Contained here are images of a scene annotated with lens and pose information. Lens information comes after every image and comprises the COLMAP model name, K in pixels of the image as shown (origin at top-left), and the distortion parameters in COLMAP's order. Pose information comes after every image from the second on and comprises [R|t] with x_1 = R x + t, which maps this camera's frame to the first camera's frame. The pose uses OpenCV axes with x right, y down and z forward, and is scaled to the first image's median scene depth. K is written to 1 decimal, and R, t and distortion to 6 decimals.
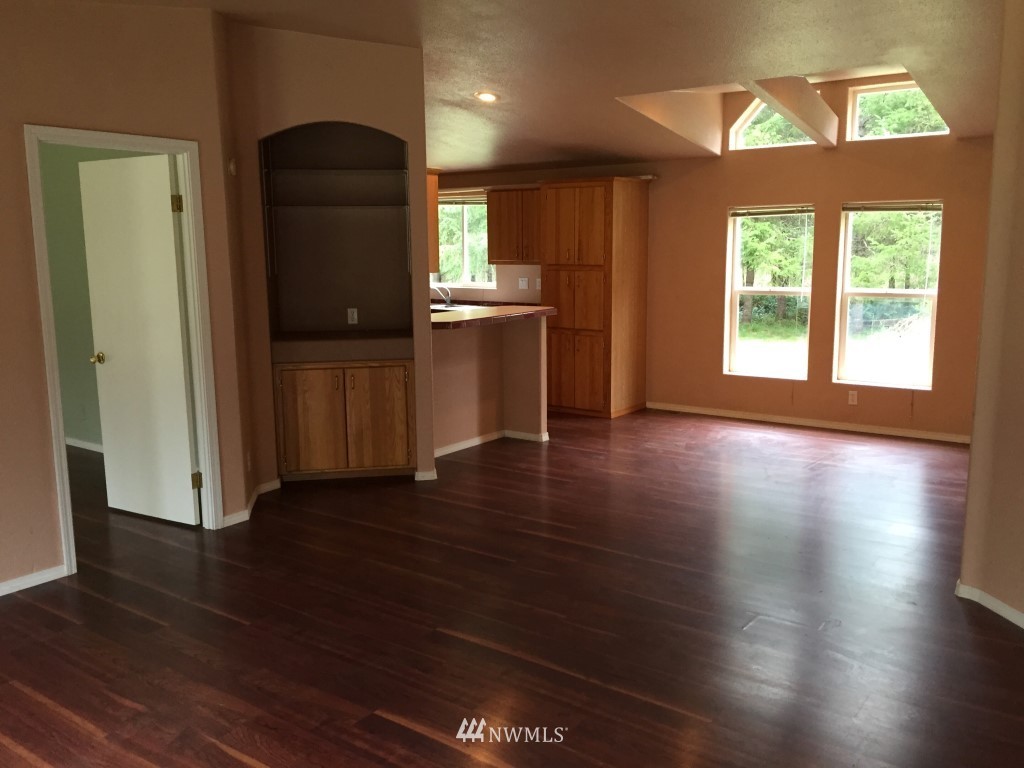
lens RADIAL K [[869.8, 0, 511.1], [0, 869.8, 382.6], [0, 0, 1]] dist [0.061851, -0.142276]
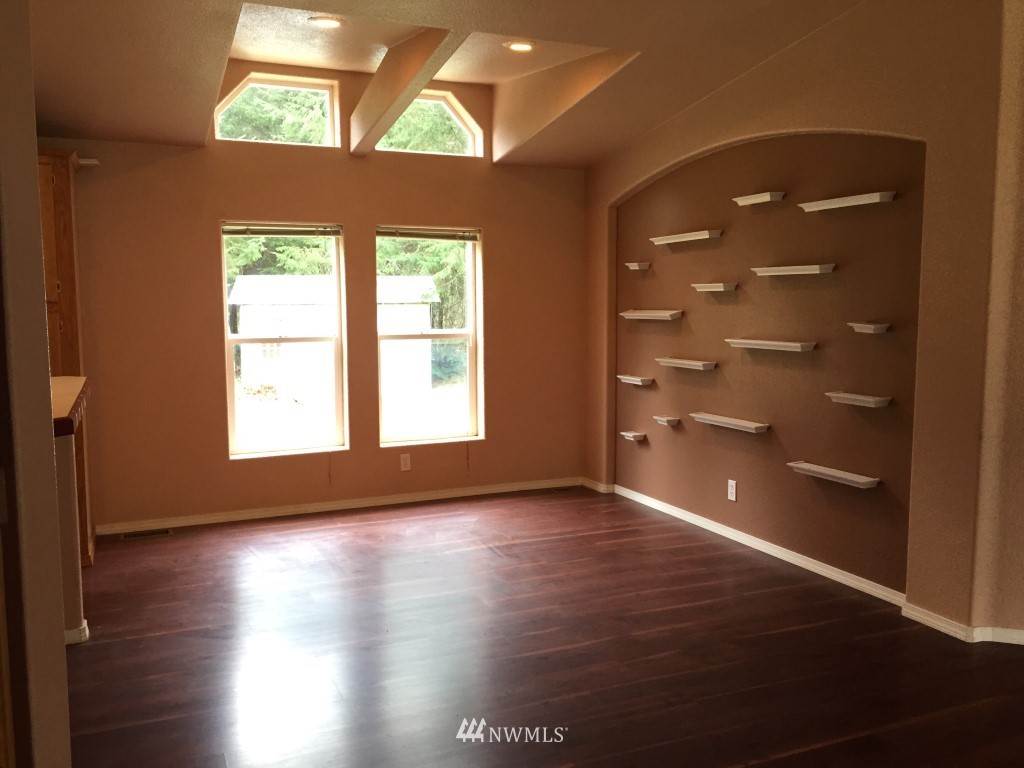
lens RADIAL K [[869.8, 0, 511.1], [0, 869.8, 382.6], [0, 0, 1]] dist [0.061851, -0.142276]
pose [[0.493040, -0.077222, 0.866573, -0.269684], [0.134452, 0.990850, 0.011799, -0.053992], [-0.859555, 0.110695, 0.498911, 0.505447]]
